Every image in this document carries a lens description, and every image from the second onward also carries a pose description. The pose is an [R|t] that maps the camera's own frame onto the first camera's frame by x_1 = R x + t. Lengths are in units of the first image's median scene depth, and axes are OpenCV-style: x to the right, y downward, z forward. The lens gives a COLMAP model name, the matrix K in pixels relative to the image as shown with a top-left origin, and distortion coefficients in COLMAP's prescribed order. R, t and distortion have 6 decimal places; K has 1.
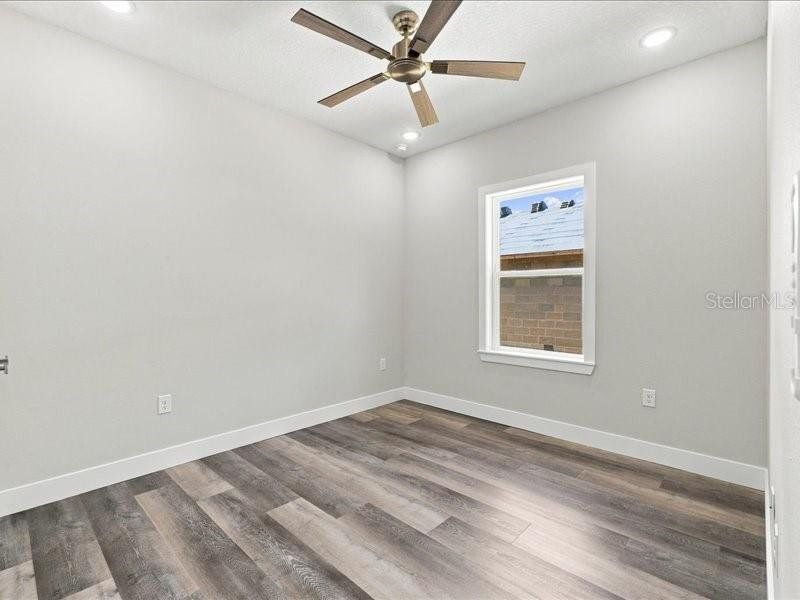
lens RADIAL K [[377.7, 0, 398.9], [0, 377.7, 298.8], [0, 0, 1]] dist [0.001938, 0.000269]
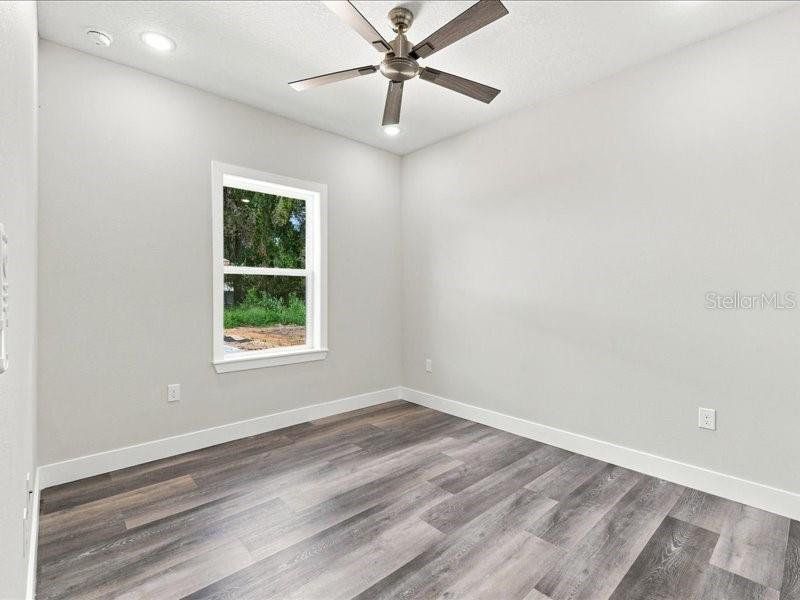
lens RADIAL K [[387.2, 0, 397.8], [0, 387.2, 293.9], [0, 0, 1]] dist [-0.003119, -0.000434]
pose [[0.083170, -0.000039, 0.996535, -0.714771], [0.010617, 0.999943, -0.000847, -0.003732], [-0.996479, 0.010650, 0.083166, 0.664468]]
